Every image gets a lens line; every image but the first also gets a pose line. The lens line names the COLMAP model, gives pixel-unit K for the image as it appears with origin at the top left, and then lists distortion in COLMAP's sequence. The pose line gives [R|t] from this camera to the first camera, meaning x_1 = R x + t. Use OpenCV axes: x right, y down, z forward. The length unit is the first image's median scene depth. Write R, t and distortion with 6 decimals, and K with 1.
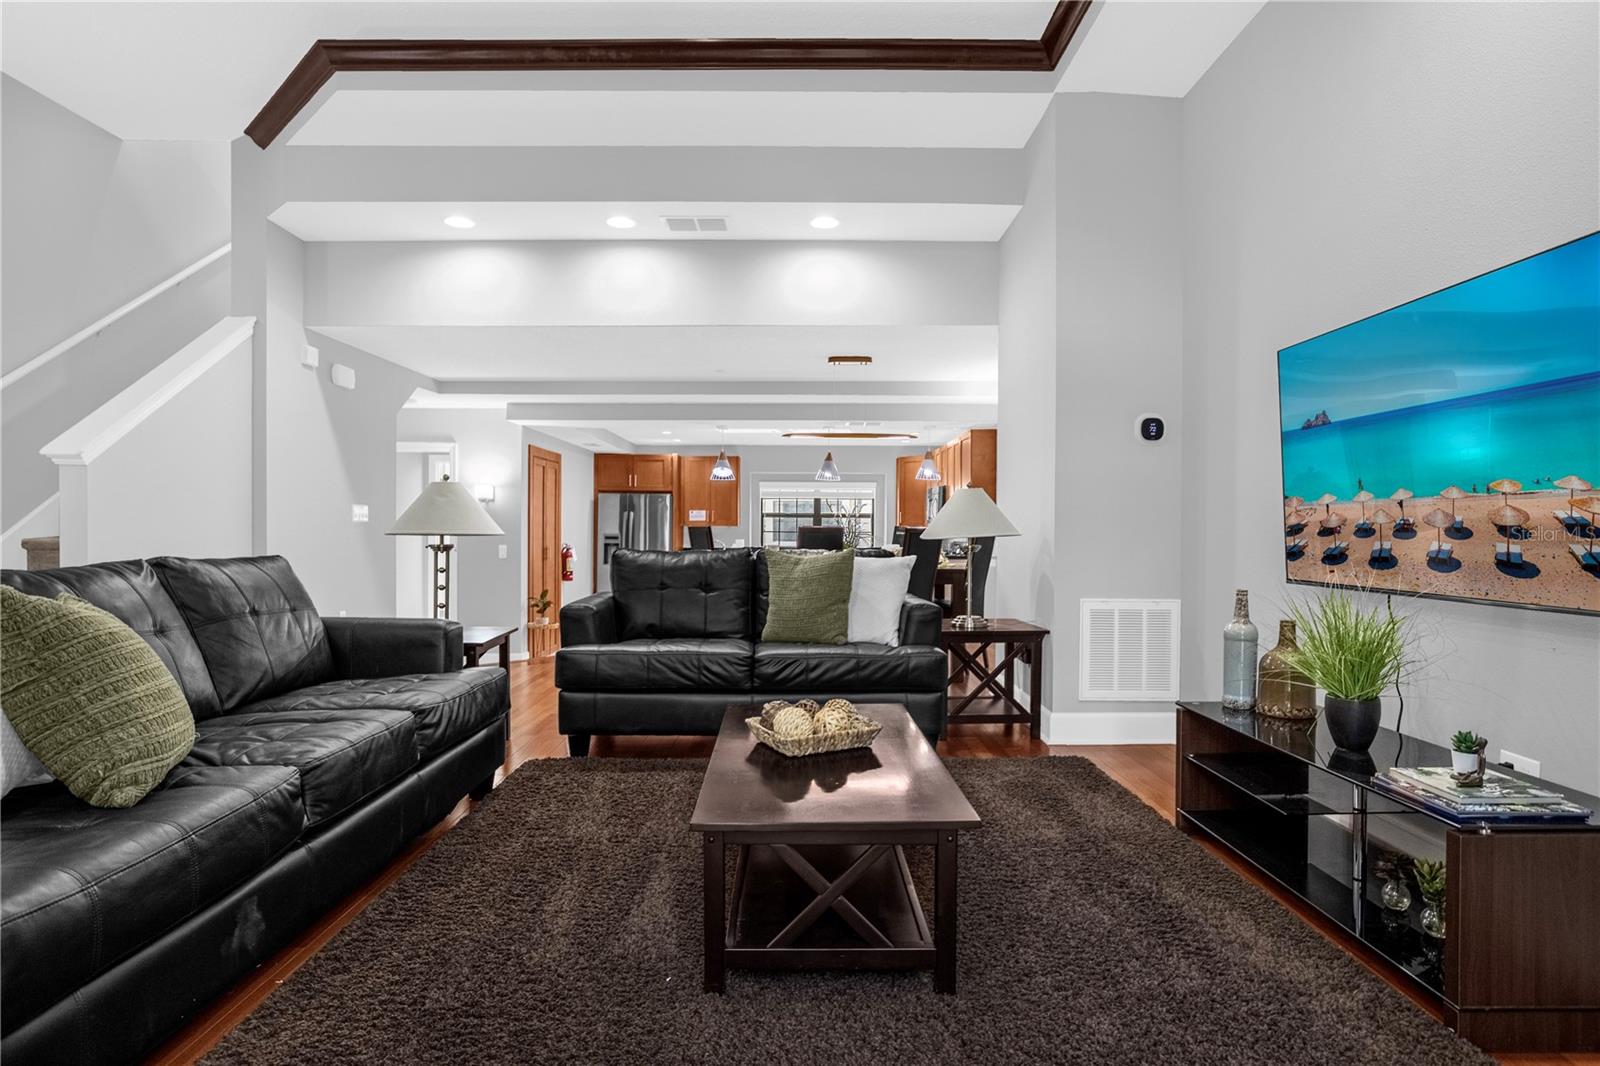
lens RADIAL K [[855.7, 0, 806.9], [0, 855.7, 542.0], [0, 0, 1]] dist [-0.041098, -0.000566]
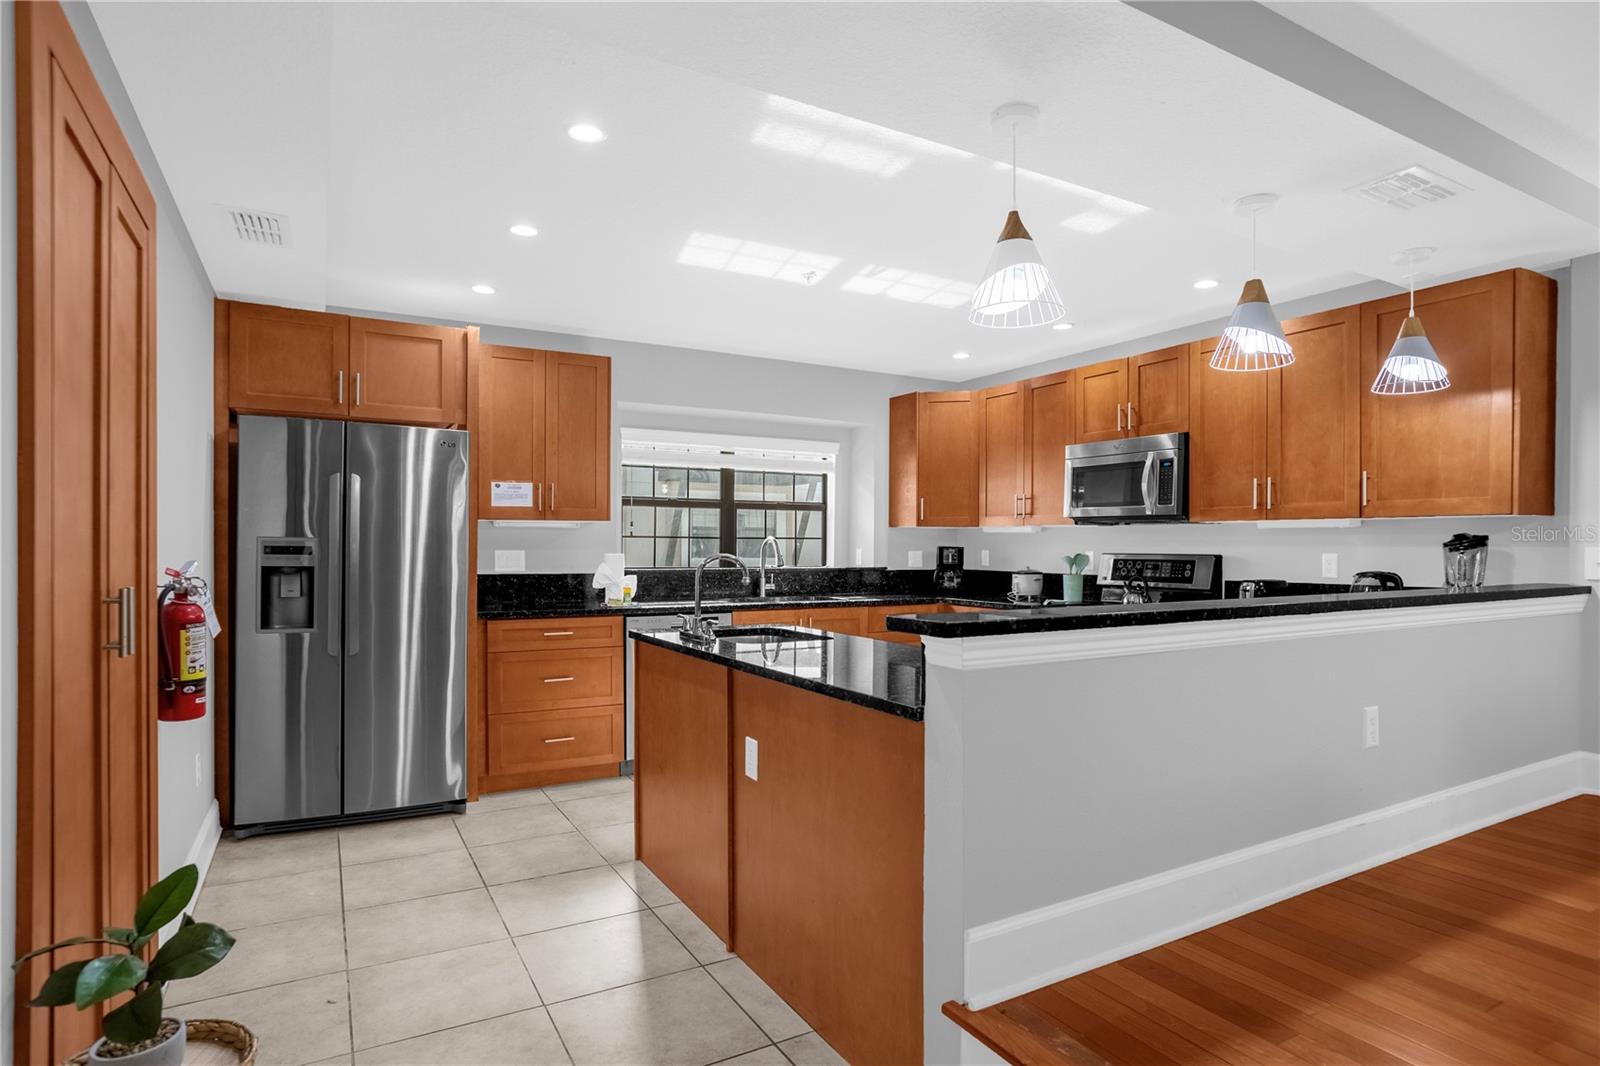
lens RADIAL K [[855.7, 0, 792.6], [0, 855.7, 547.9], [0, 0, 1]] dist [-0.041098, -0.000566]
pose [[0.884384, -0.002898, 0.466750, -0.797744], [0.009231, 0.999894, -0.011281, -0.000533], [-0.466668, 0.014285, 0.884317, 2.350970]]
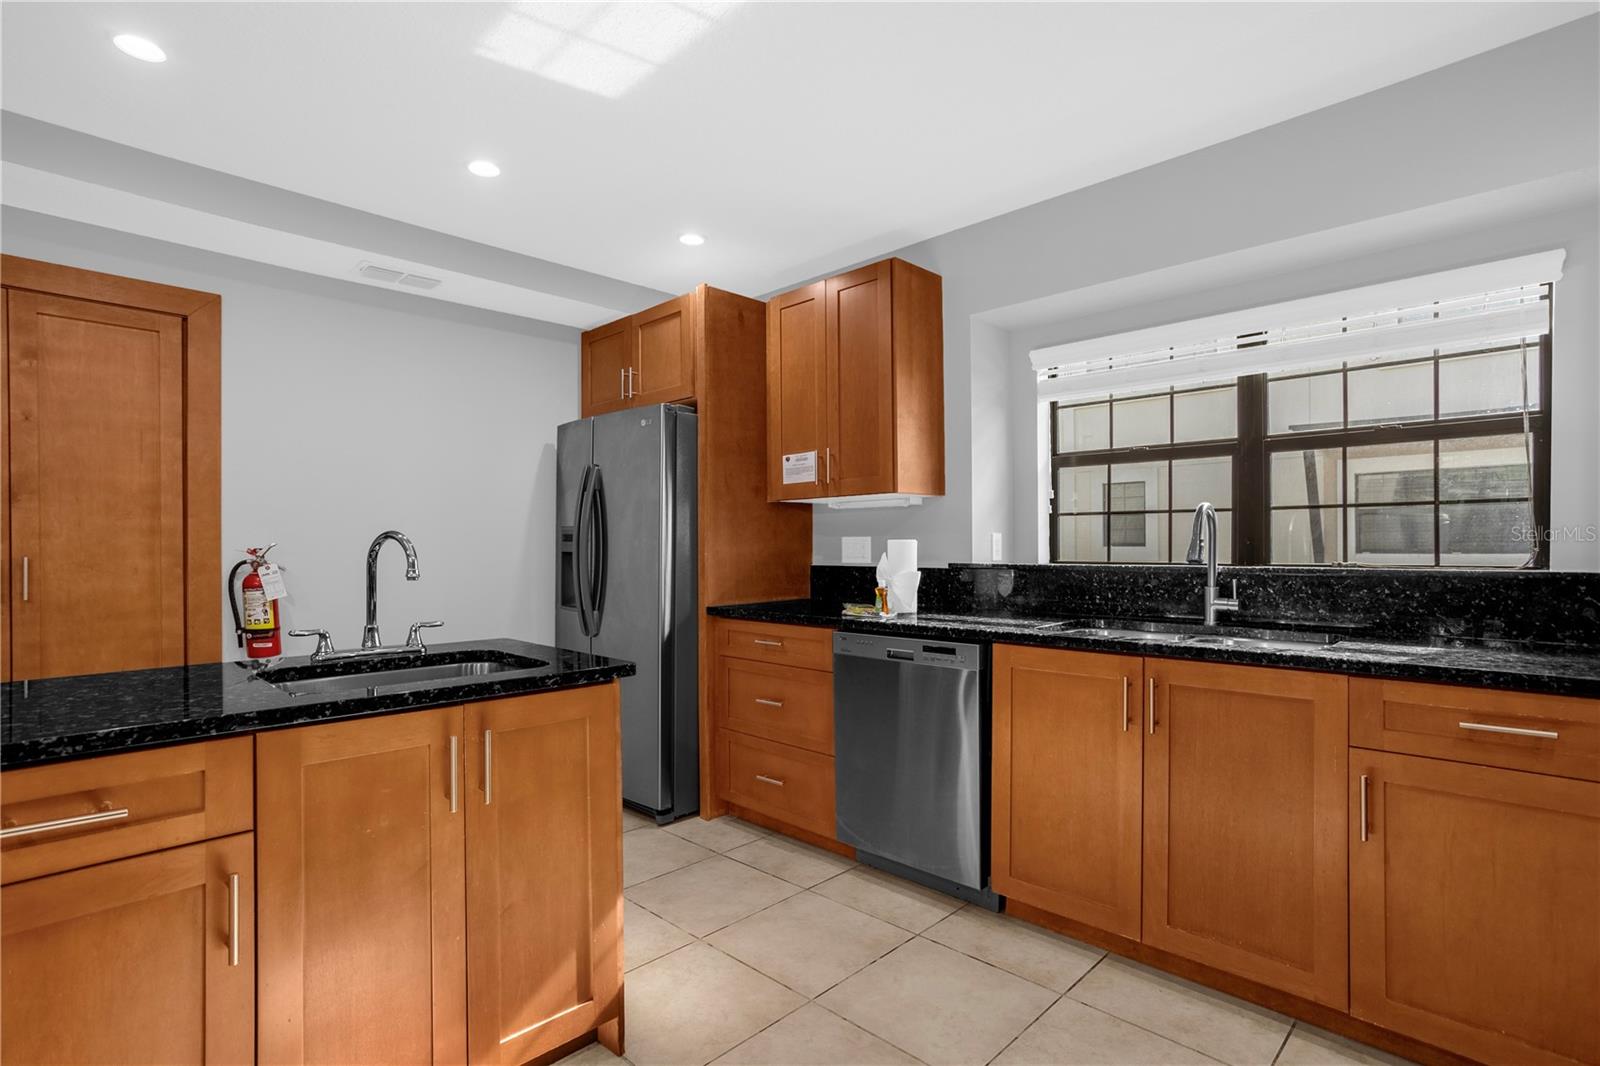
lens RADIAL K [[791.5, 0, 801.5], [0, 791.5, 543.0], [0, 0, 1]] dist [-0.007536, 0.007785]
pose [[0.691138, -0.011902, -0.722625, 0.386548], [-0.003748, 0.999792, -0.020051, 0.016740], [0.722713, 0.016566, 0.690950, 3.181141]]
